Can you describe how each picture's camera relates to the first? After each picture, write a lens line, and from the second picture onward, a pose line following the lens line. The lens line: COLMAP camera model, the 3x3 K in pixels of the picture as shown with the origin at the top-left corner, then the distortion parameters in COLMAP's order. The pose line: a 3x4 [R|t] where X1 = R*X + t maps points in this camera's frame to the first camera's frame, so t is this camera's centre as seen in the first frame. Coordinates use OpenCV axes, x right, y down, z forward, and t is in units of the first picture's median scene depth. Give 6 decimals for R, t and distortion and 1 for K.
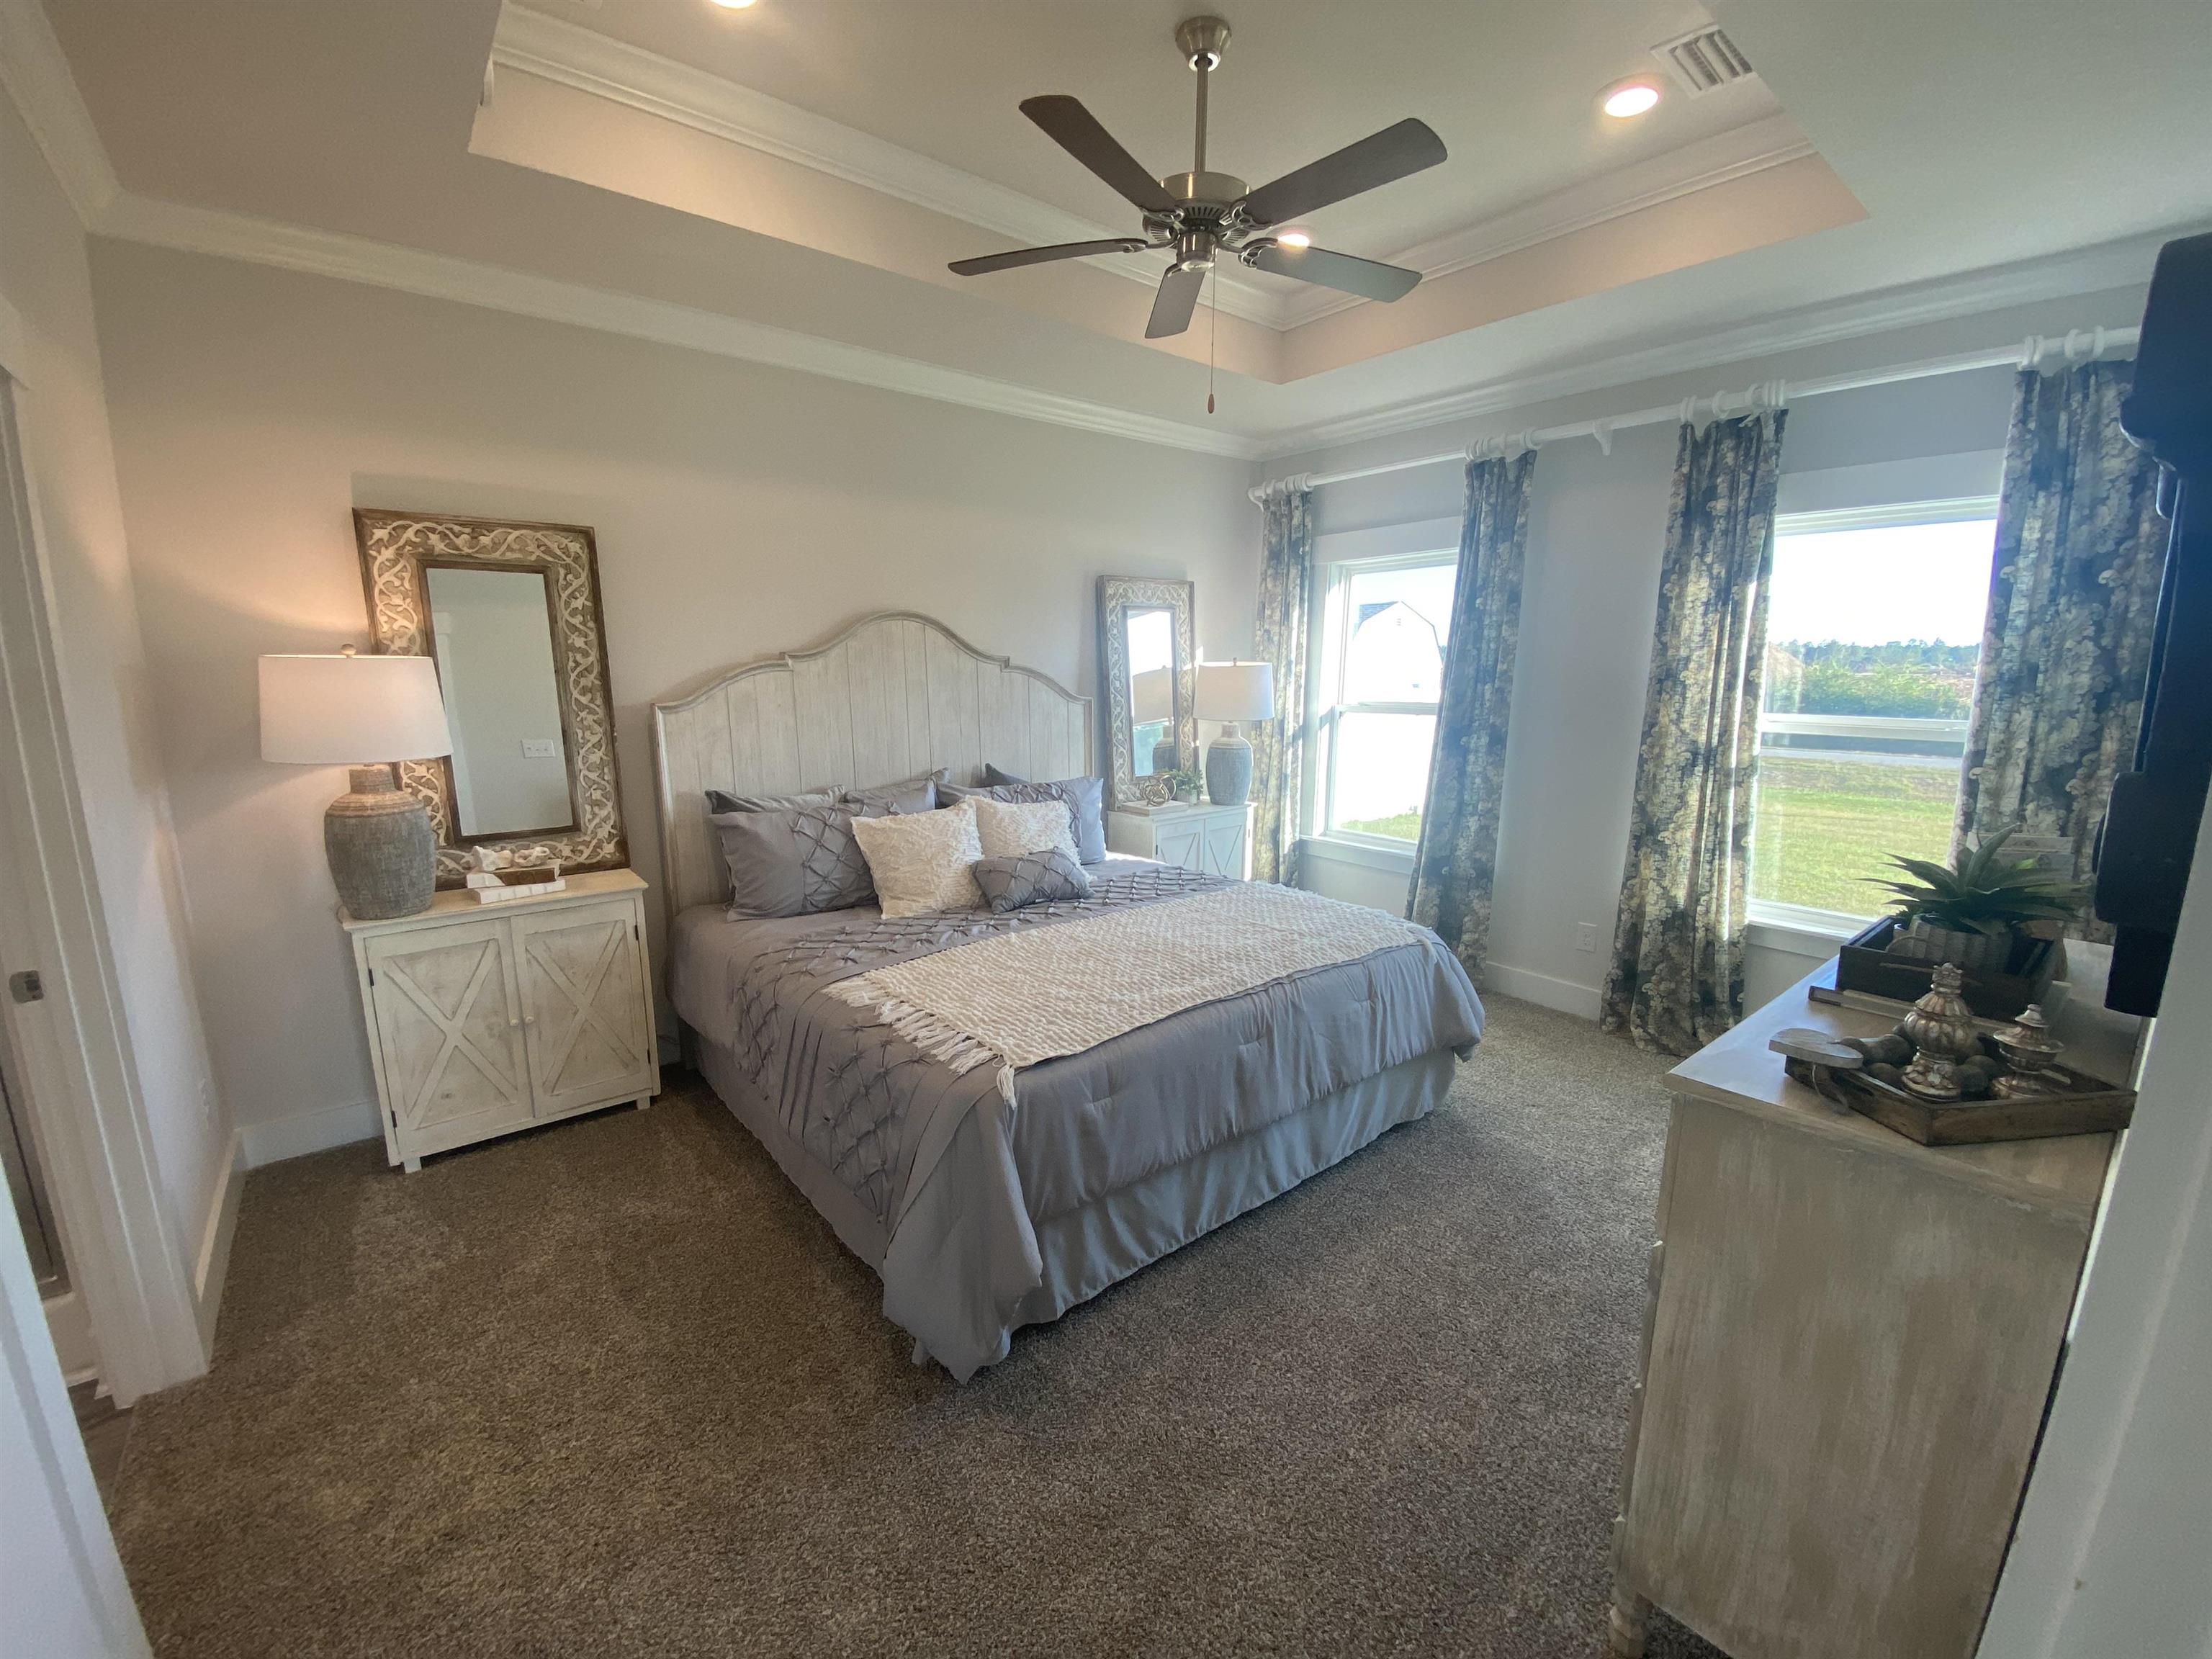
lens RADIAL K [[906.6, 0, 1106.0], [0, 906.6, 829.5], [0, 0, 1]] dist [0.021394, -0.031622]
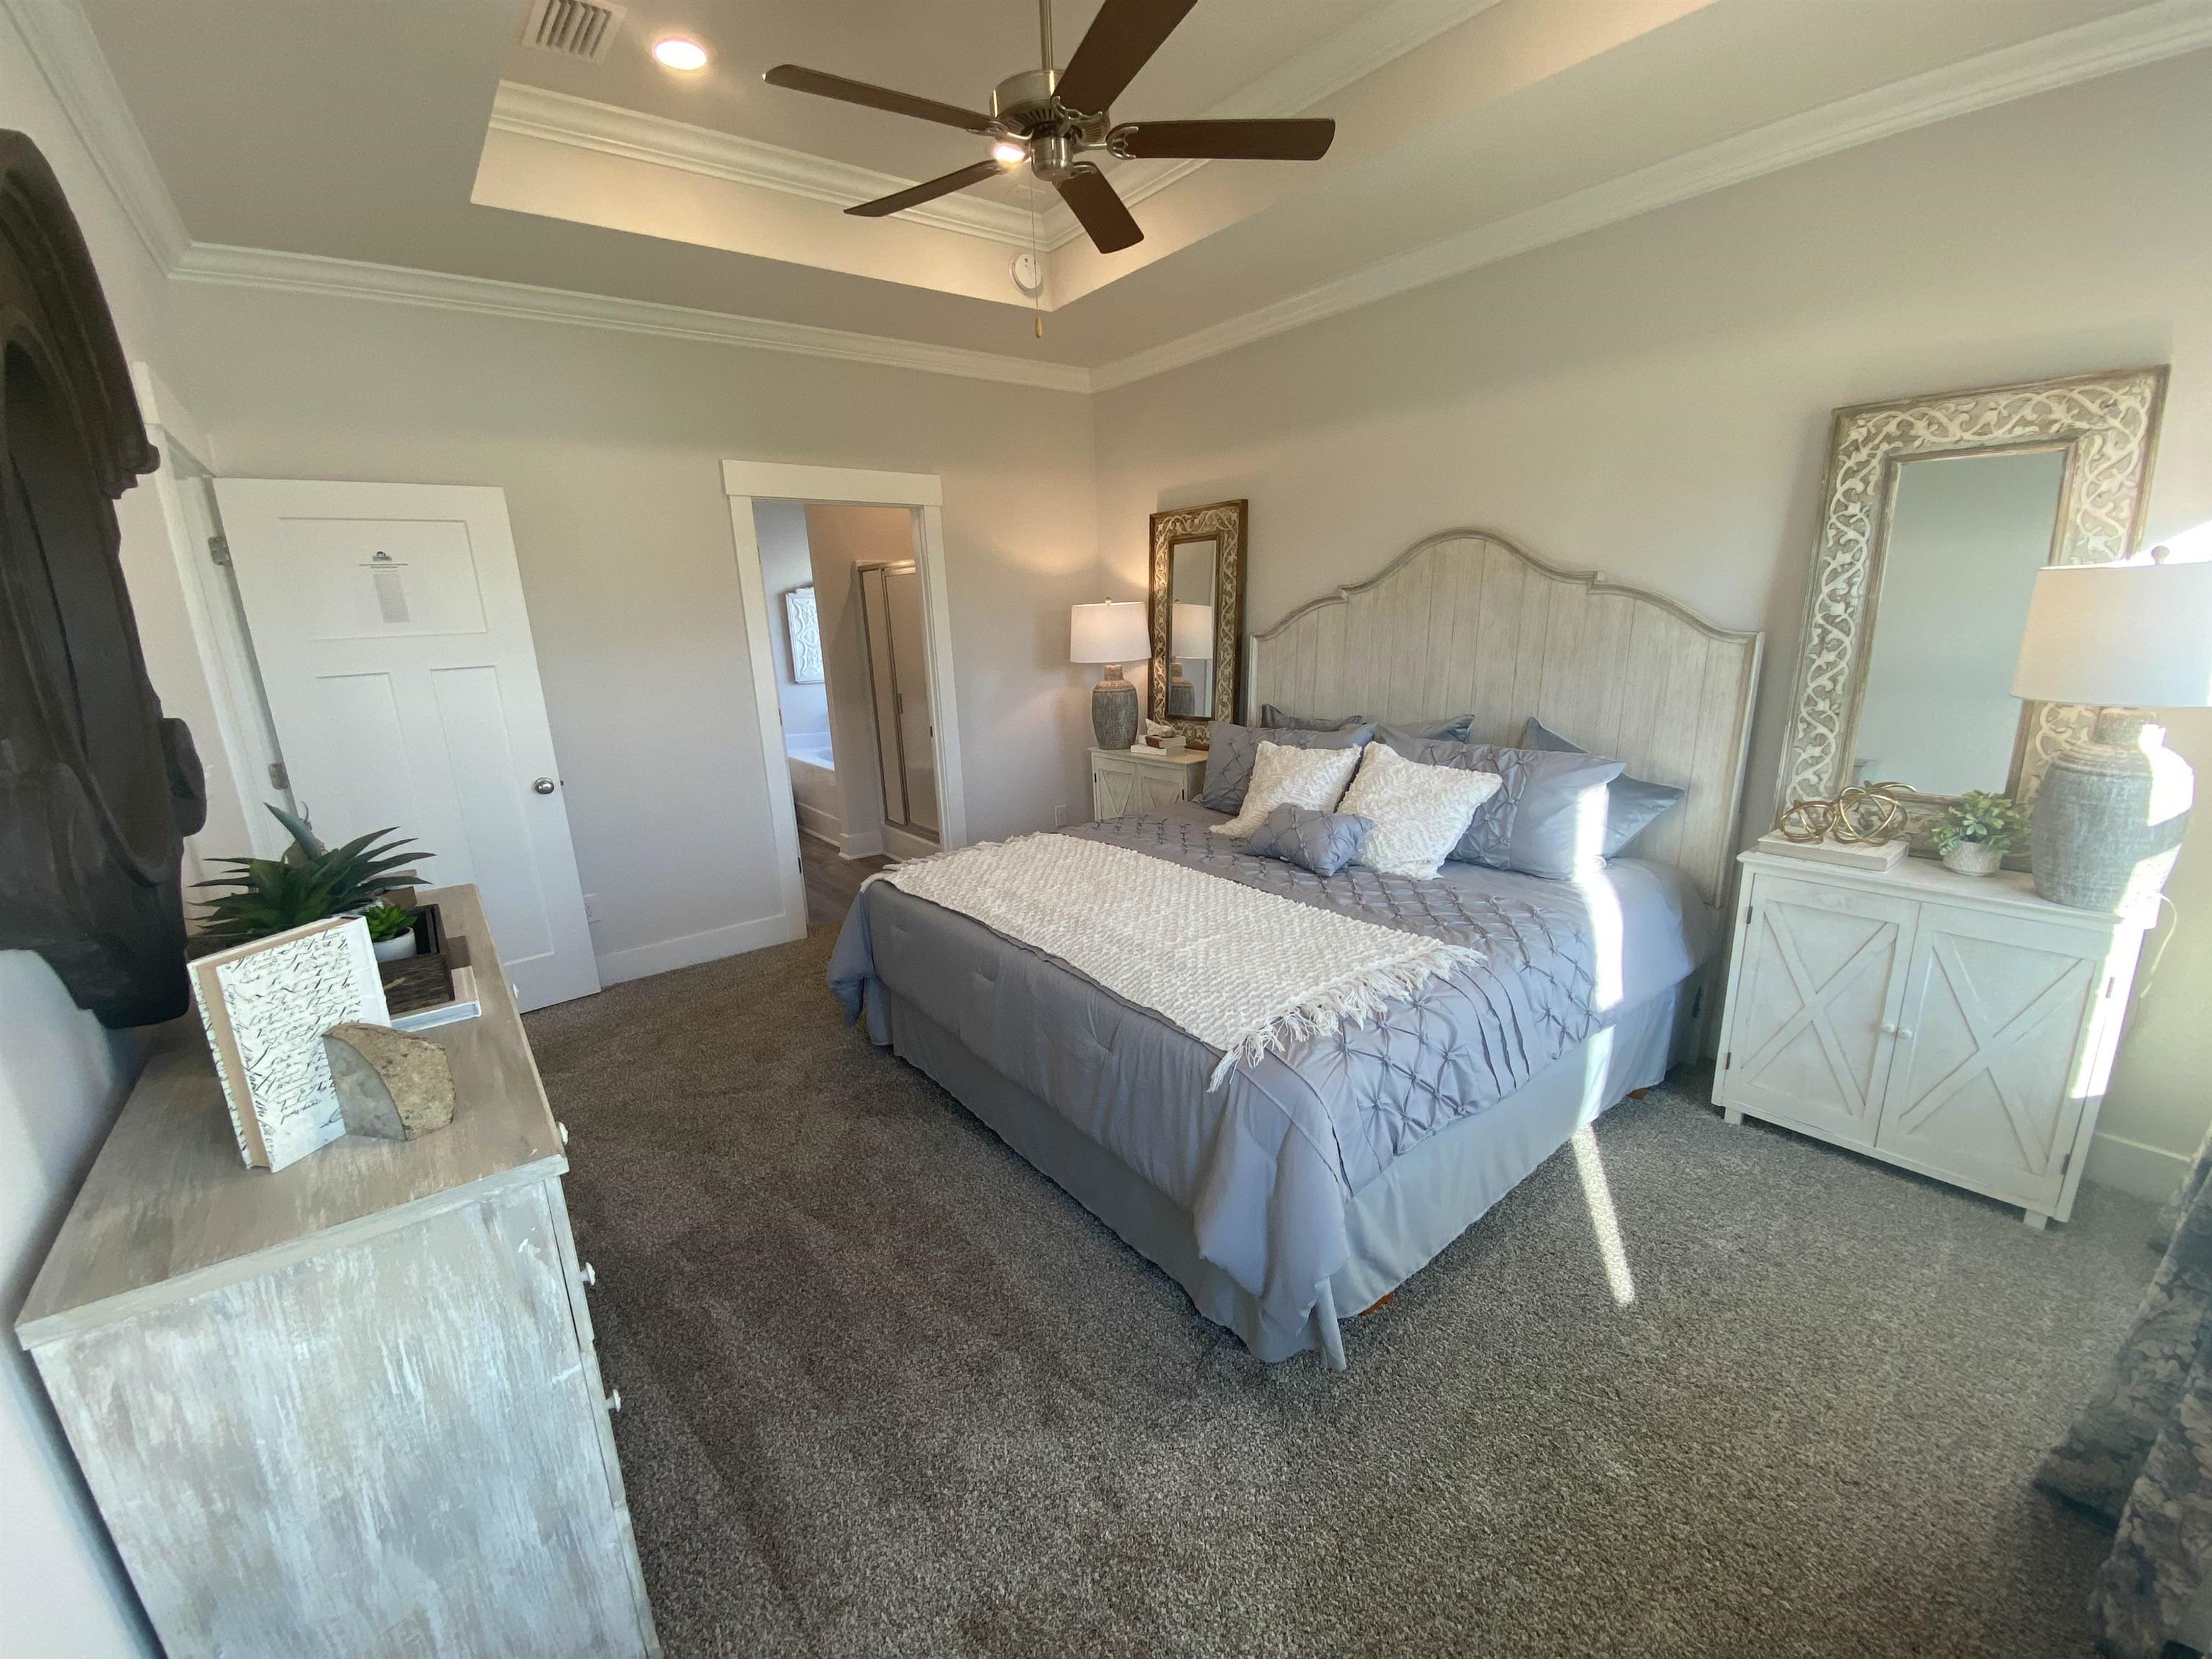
lens RADIAL K [[906.6, 0, 1106.0], [0, 906.6, 829.5], [0, 0, 1]] dist [0.021394, -0.031622]
pose [[-0.038958, 0.196300, -0.979770, 0.720845], [-0.176747, 0.963700, 0.200108, -0.084662], [0.983485, 0.180967, -0.002848, 0.777079]]
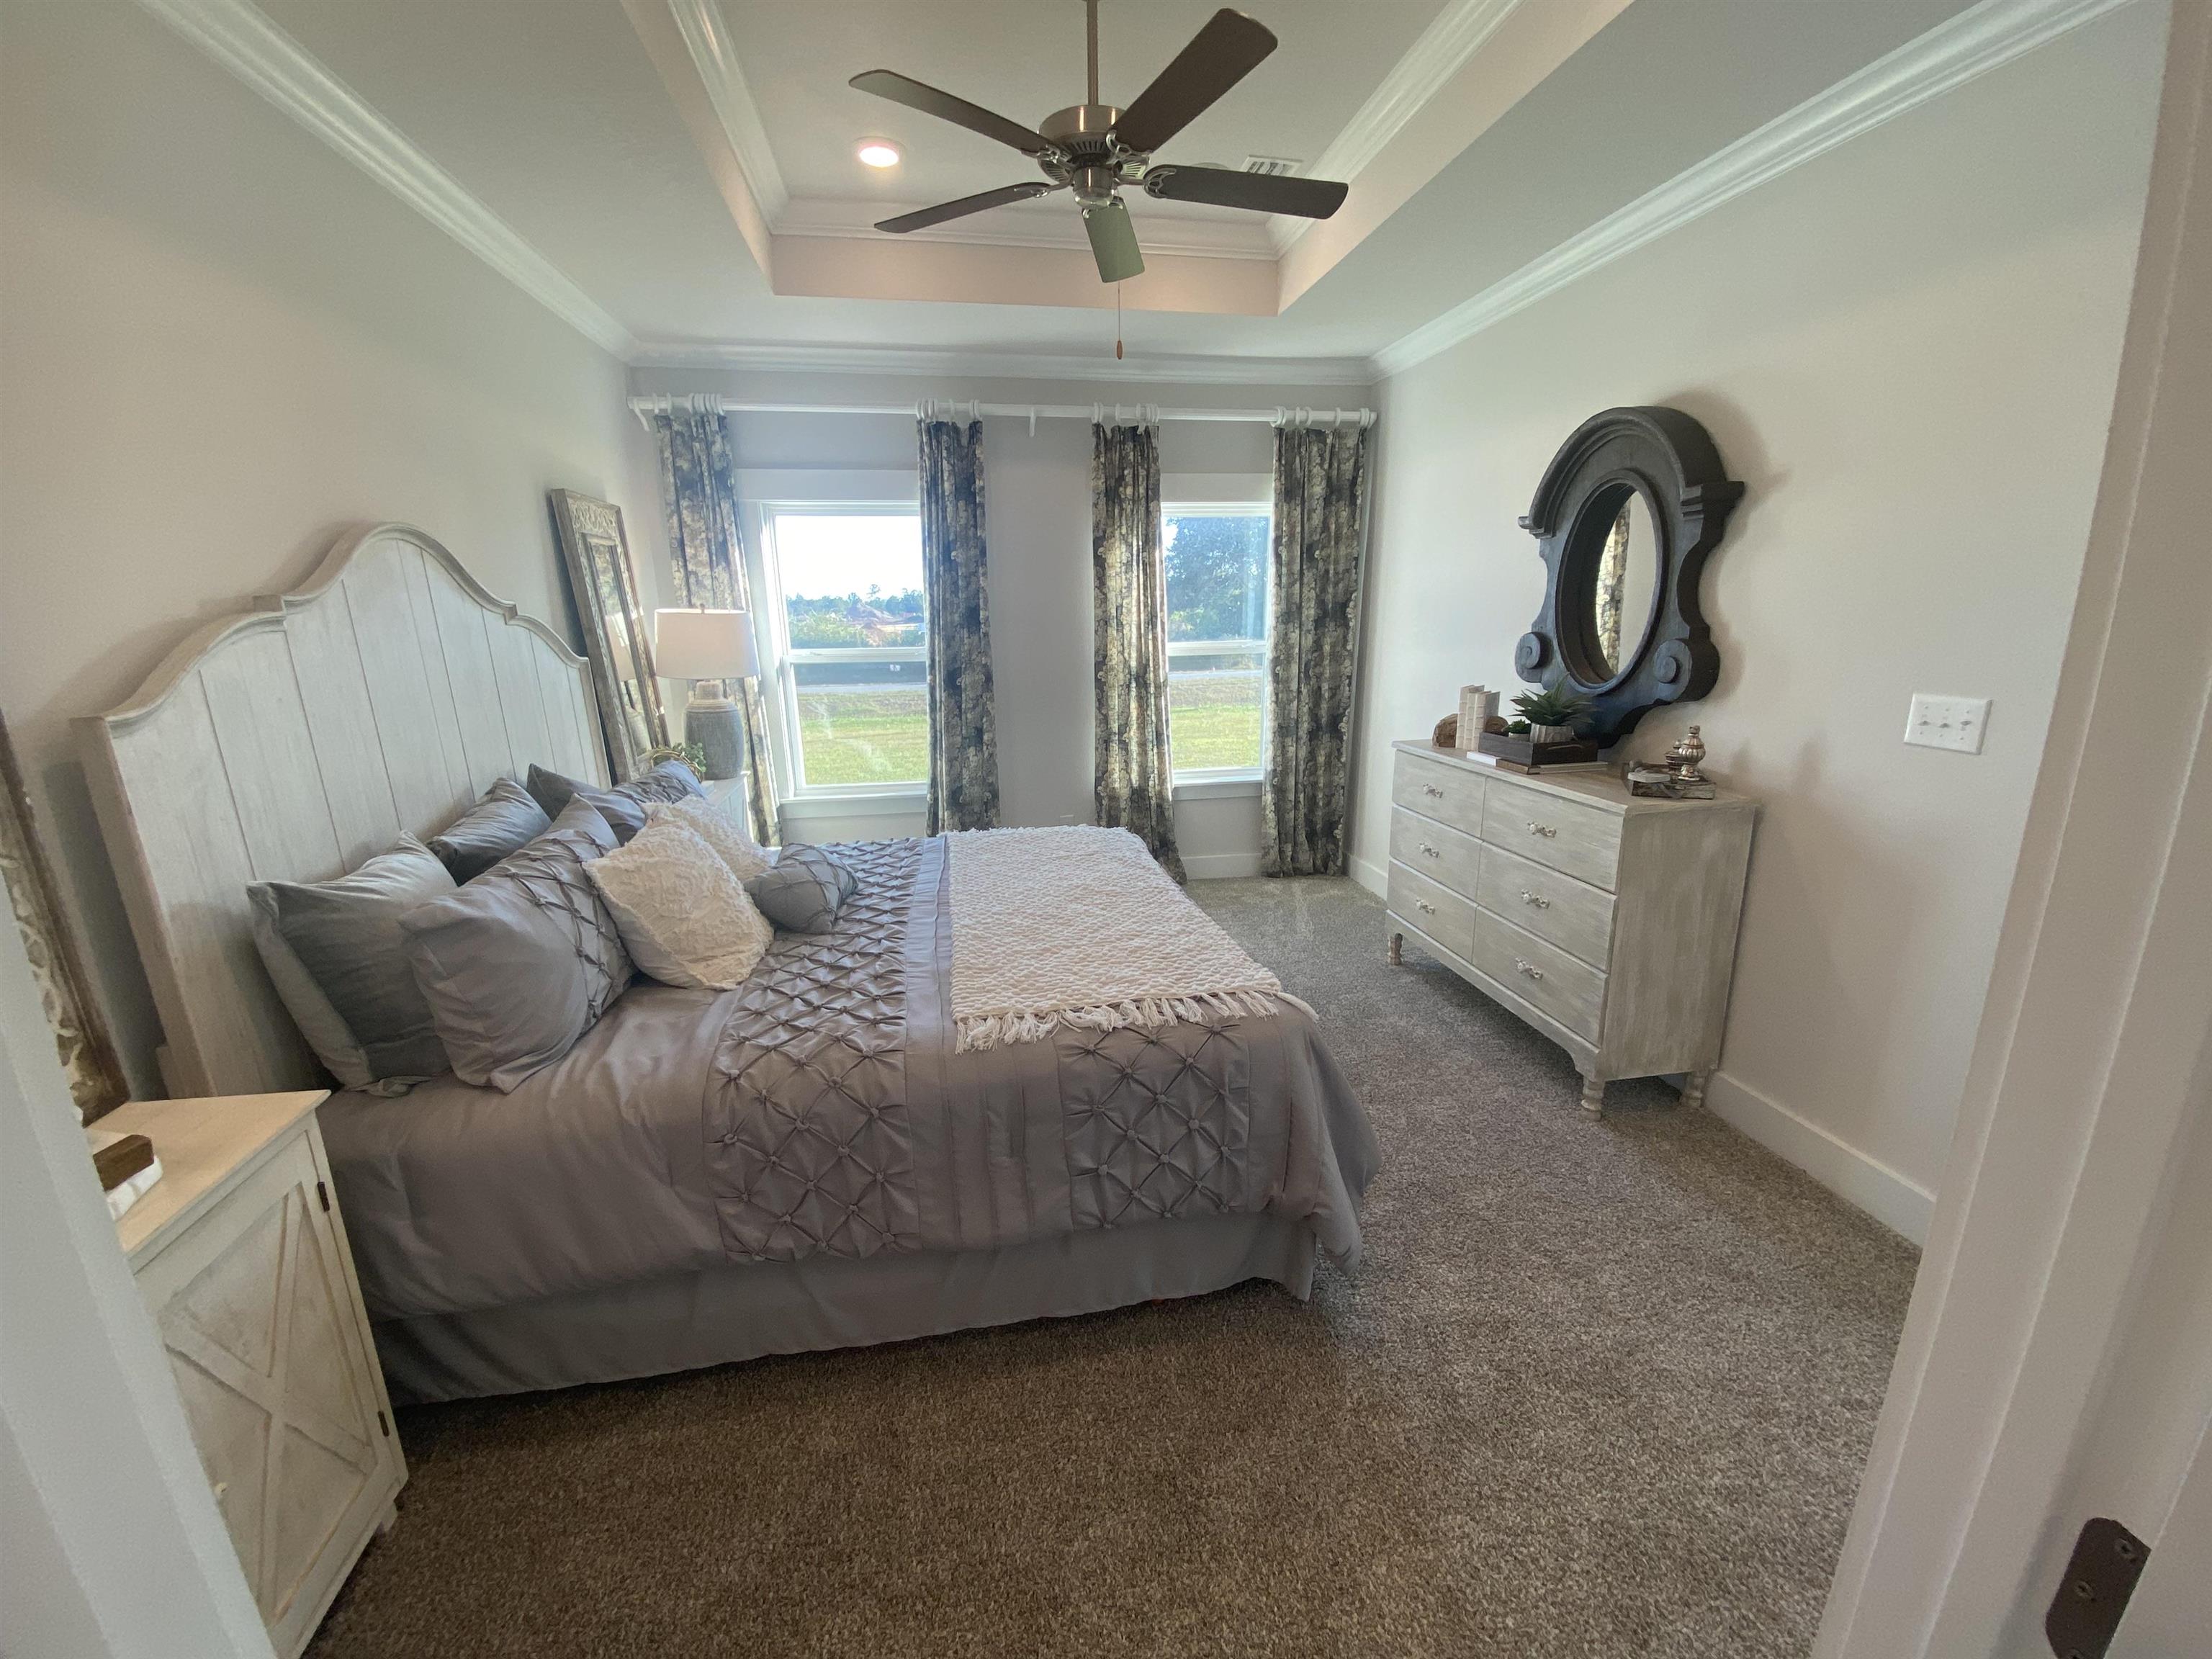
lens RADIAL K [[900.8, 0, 1101.9], [0, 900.8, 835.4], [0, 0, 1]] dist [0.014782, -0.021428]
pose [[0.484414, -0.218032, 0.847234, -0.580565], [0.170140, 0.973434, 0.153230, -0.060867], [-0.858135, 0.069922, 0.508641, 0.351538]]
